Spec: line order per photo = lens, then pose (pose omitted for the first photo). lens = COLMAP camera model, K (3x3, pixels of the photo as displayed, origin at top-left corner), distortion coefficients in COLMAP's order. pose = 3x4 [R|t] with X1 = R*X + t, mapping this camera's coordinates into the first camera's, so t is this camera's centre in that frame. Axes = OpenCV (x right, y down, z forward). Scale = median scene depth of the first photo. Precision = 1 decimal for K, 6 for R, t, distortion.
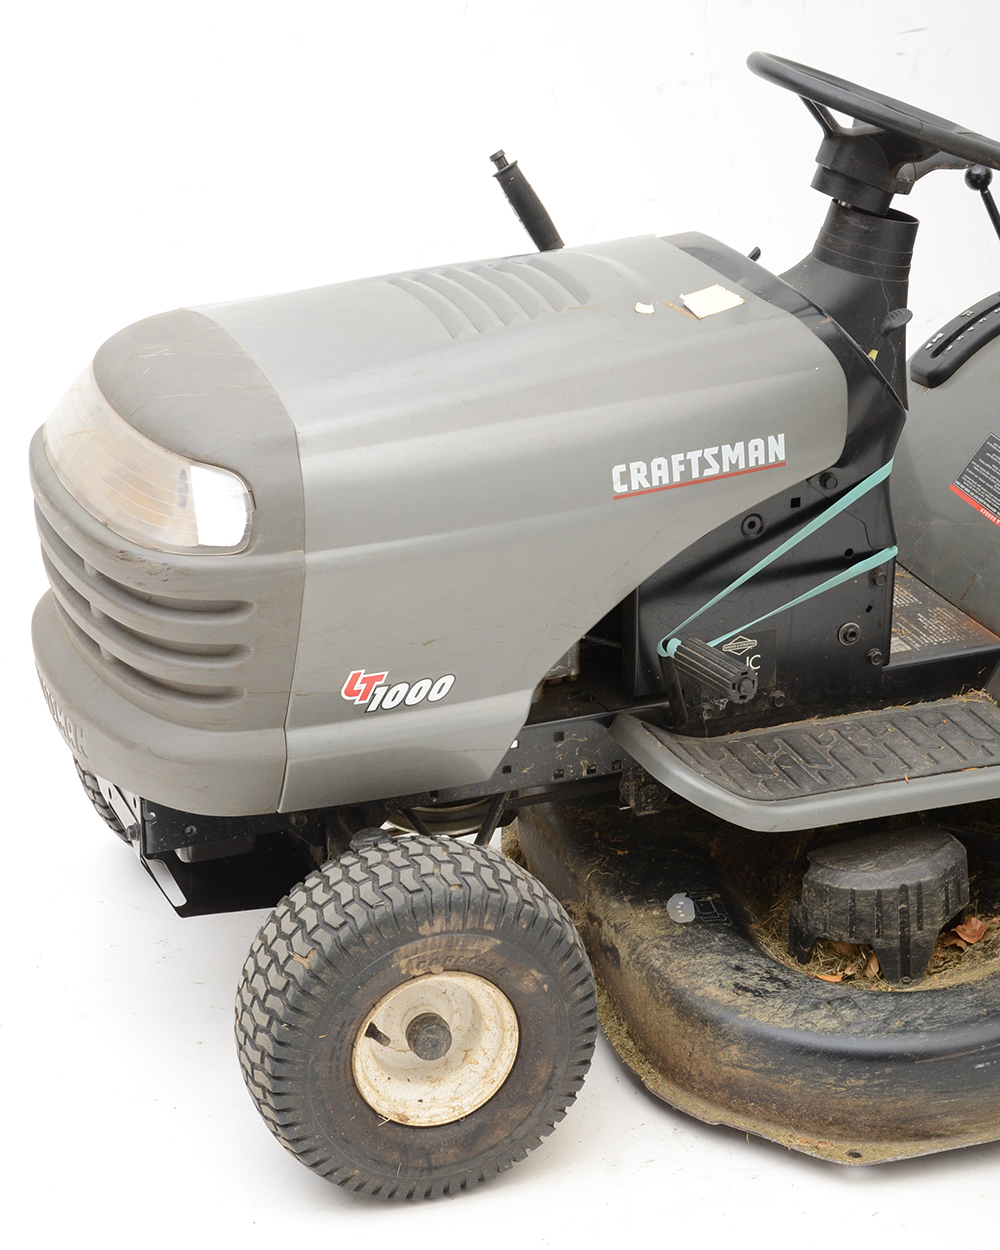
lens RADIAL K [[2846.1, 0, 502.9], [0, 2846.1, 681.0], [0, 0, 1]] dist [0.296847, 0.572048]
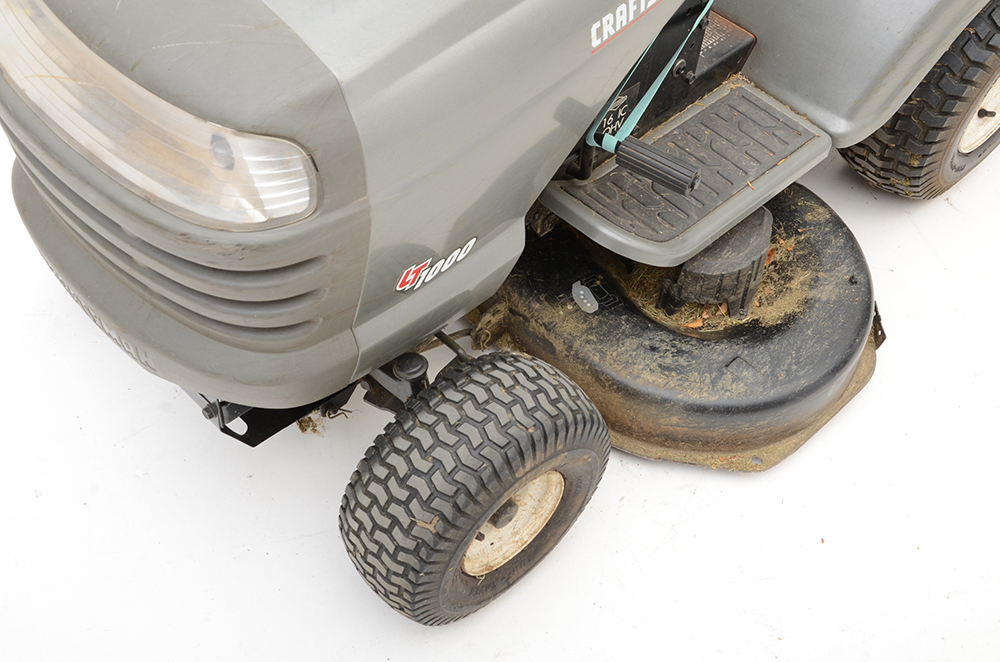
lens RADIAL K [[1178.2, 0, 499.2], [0, 1178.2, 348.3], [0, 0, 1]] dist [0.016083, 0.196227]
pose [[0.914235, -0.275975, 0.296669, -0.156064], [0.107278, 0.870919, 0.479574, -0.182549], [-0.390726, -0.406617, 0.825830, 0.578574]]
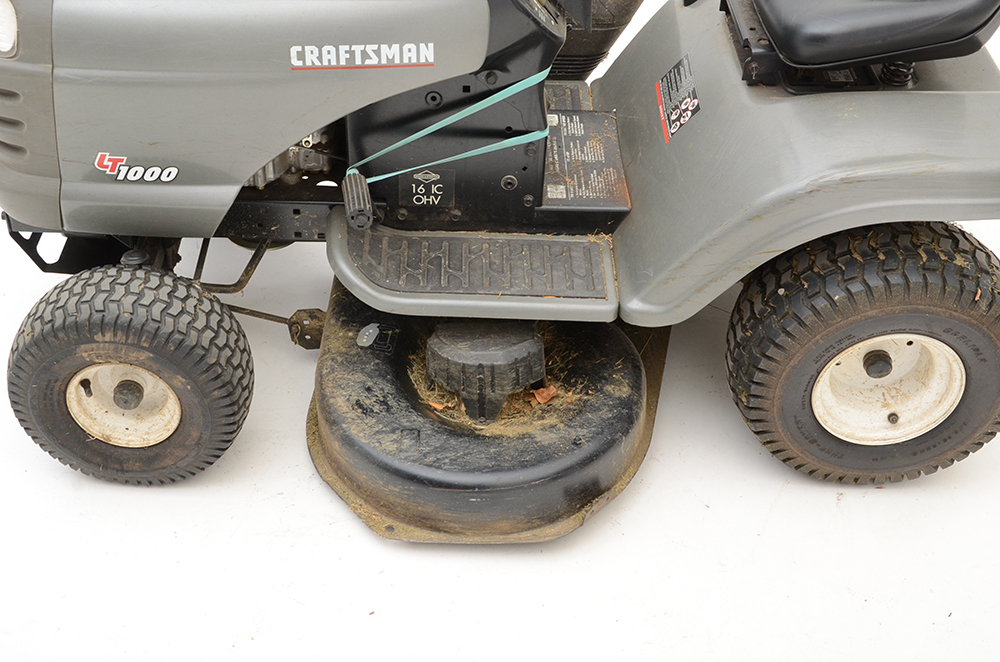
lens RADIAL K [[1296.3, 0, 498.8], [0, 1296.3, 345.1], [0, 0, 1]] dist [0.043447, 0.345876]
pose [[0.939967, 0.248505, -0.233896, 0.311167], [-0.179897, 0.943235, 0.279187, -0.130130], [0.289998, -0.220349, 0.931315, 0.392953]]
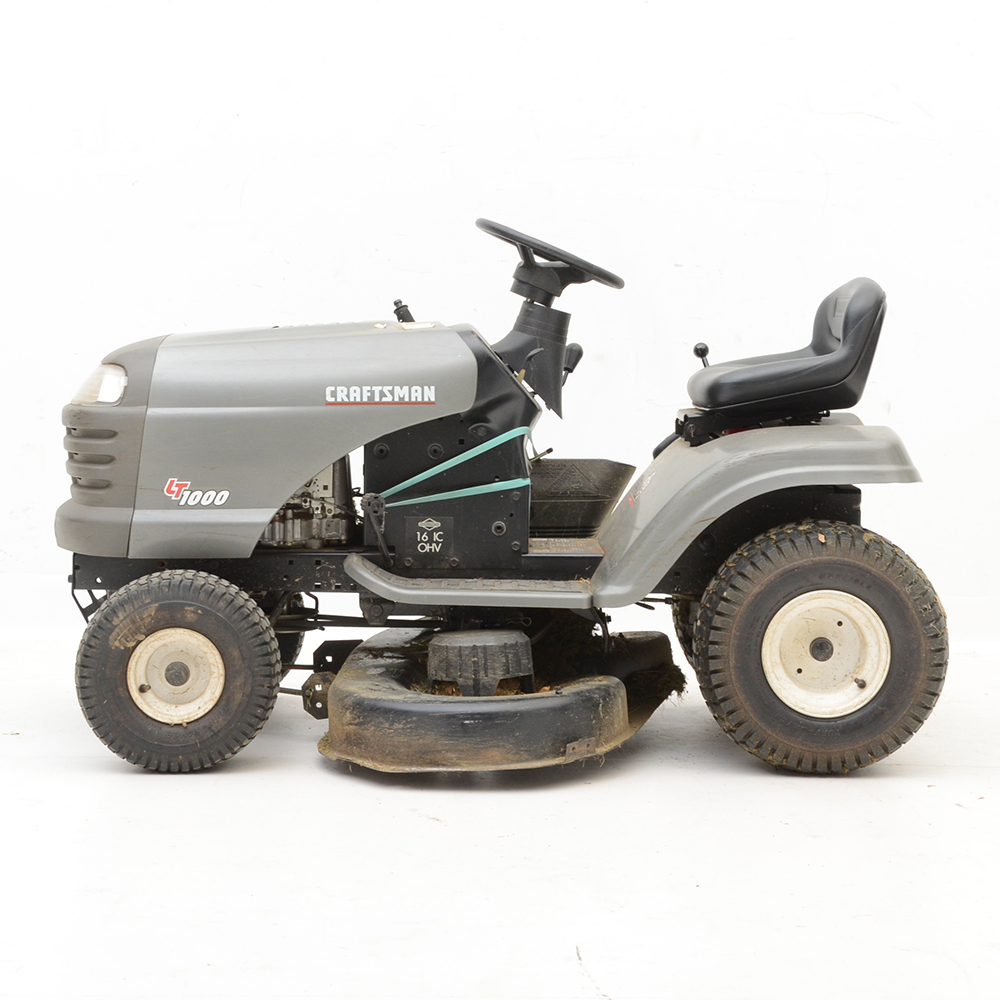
lens RADIAL K [[2339.1, 0, 552.6], [0, 2339.1, 500.3], [0, 0, 1]] dist [0.062157, 0.486407]
pose [[0.940825, 0.038049, -0.336750, 0.669093], [-0.152604, 0.934796, -0.320730, 0.443560], [0.302589, 0.353140, 0.885286, -0.259986]]
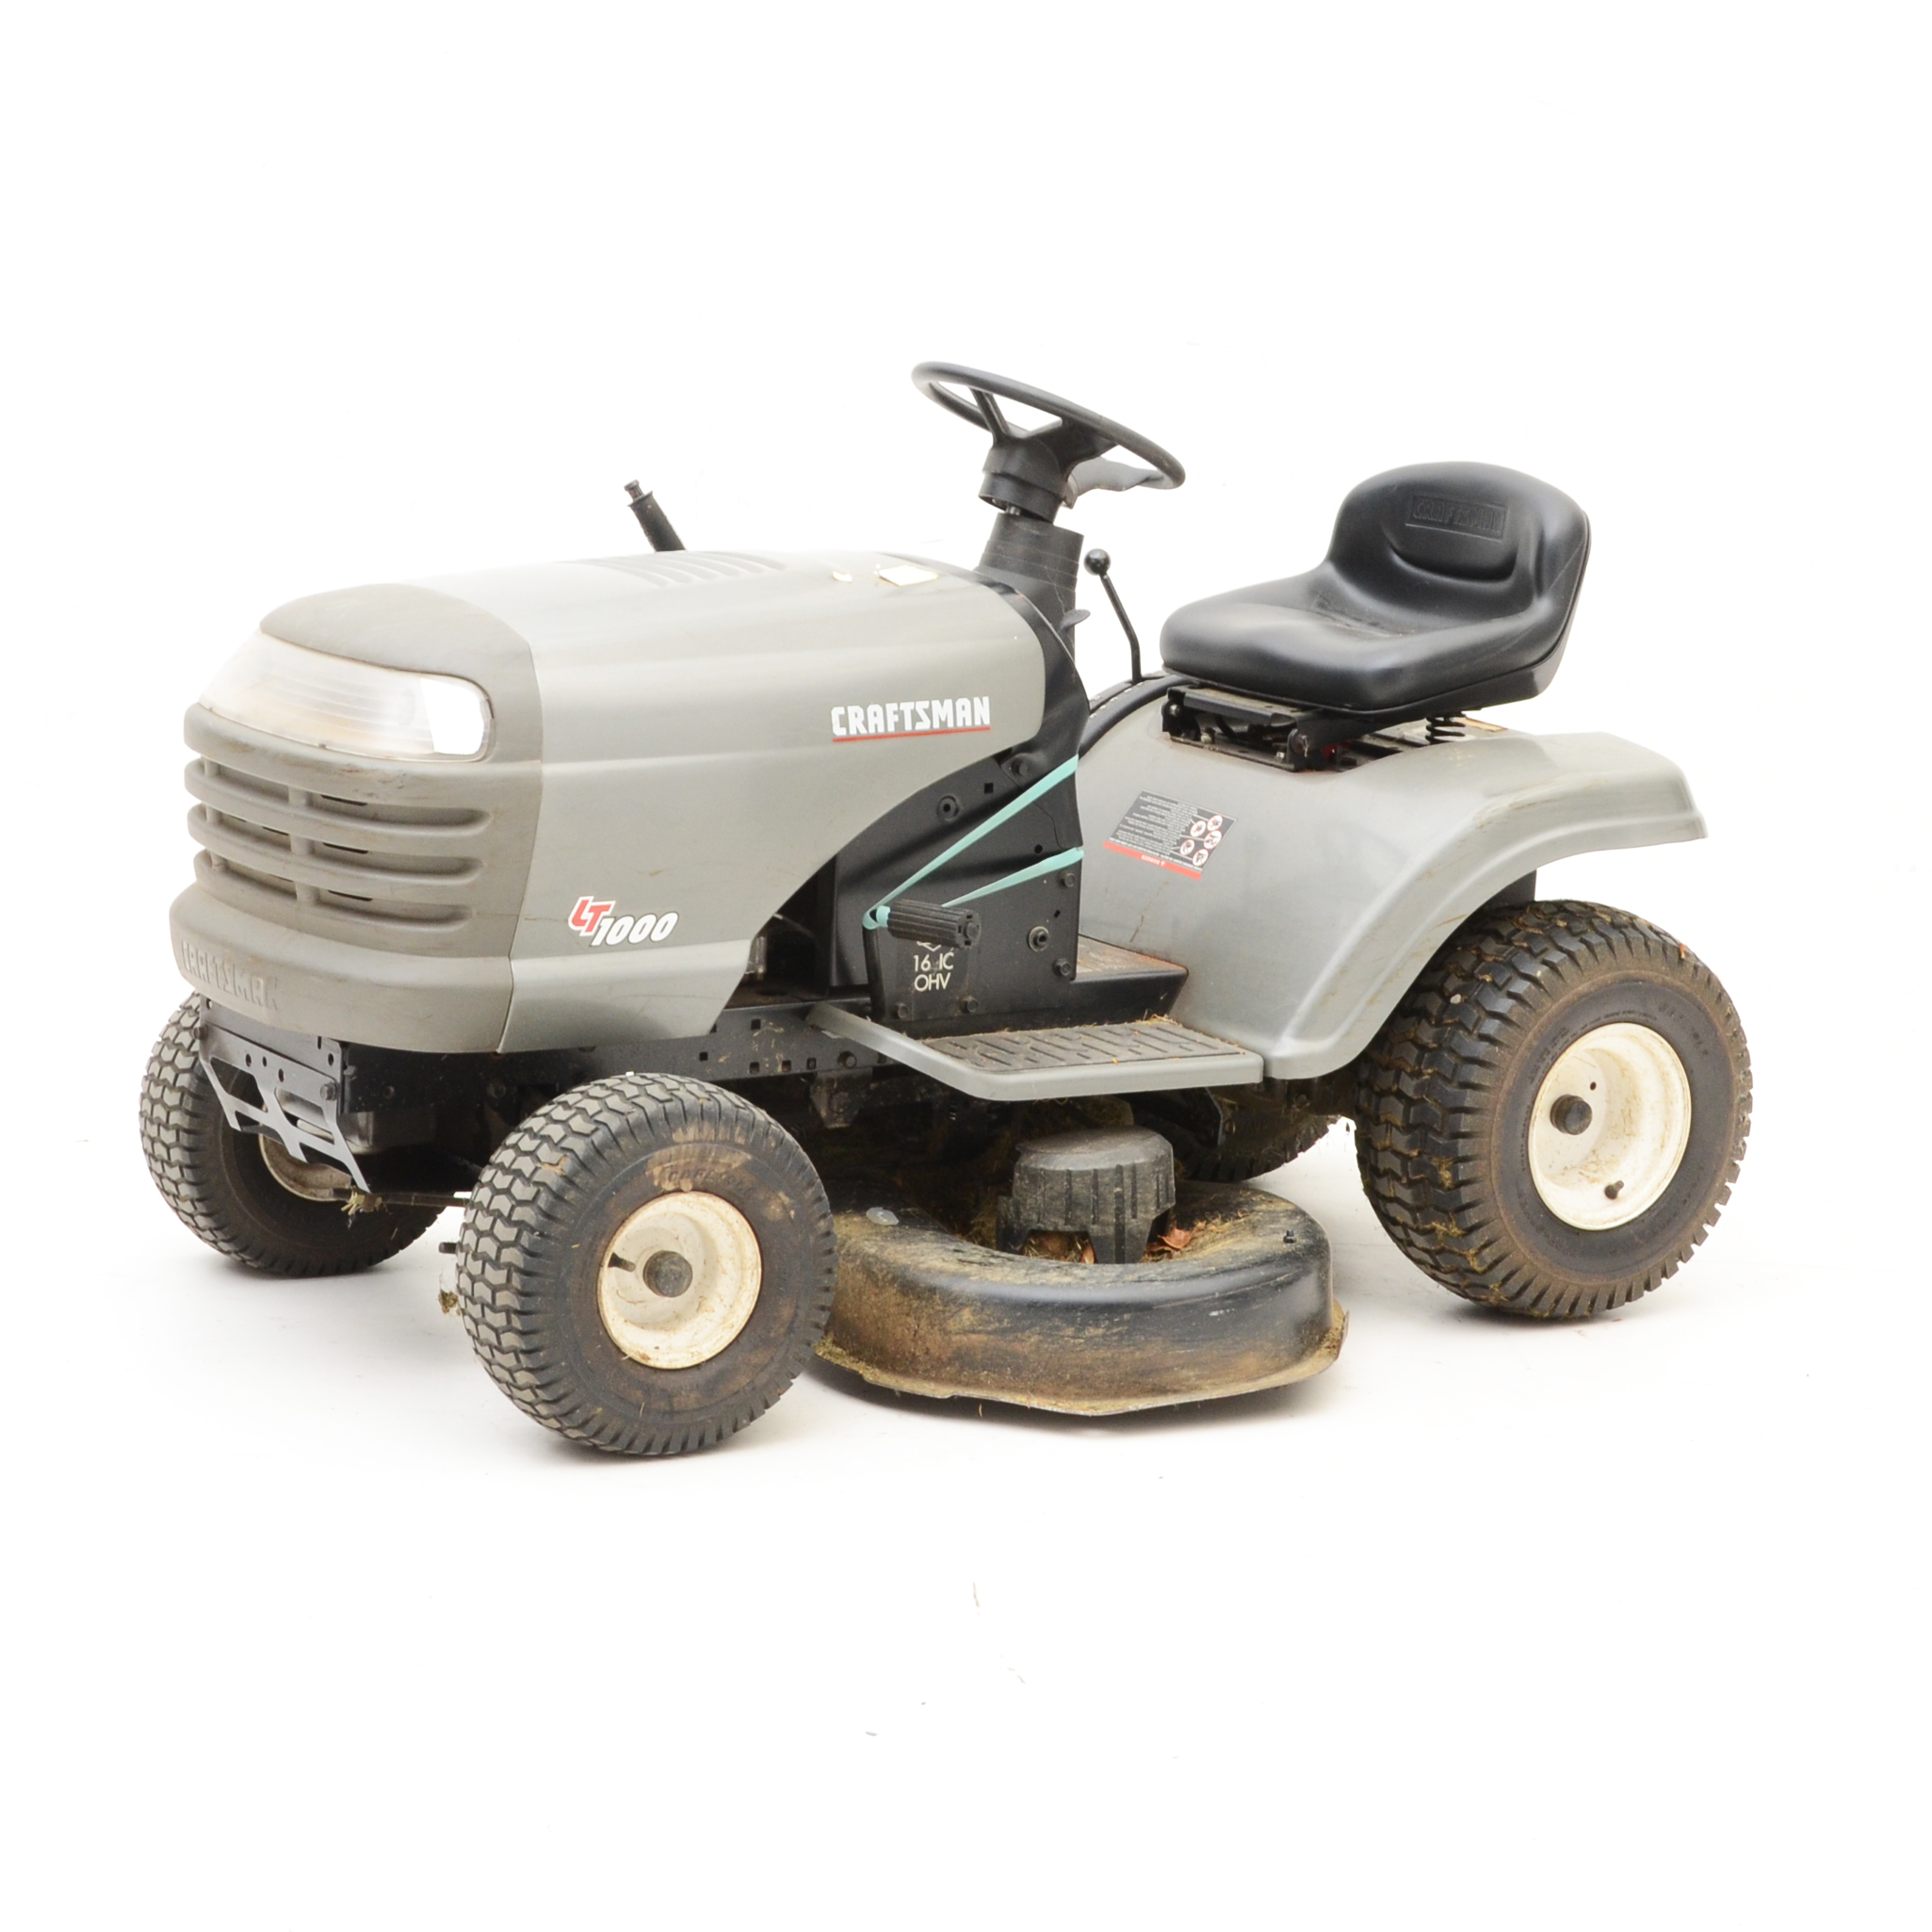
lens RADIAL K [[4519.2, 0, 1067.6], [0, 4519.2, 966.6], [0, 0, 1]] dist [0.062157, 0.486407]
pose [[0.969338, 0.007844, 0.245605, -0.258987], [0.049813, 0.972467, -0.227655, 0.362138], [-0.240629, 0.232909, 0.942259, -0.459883]]
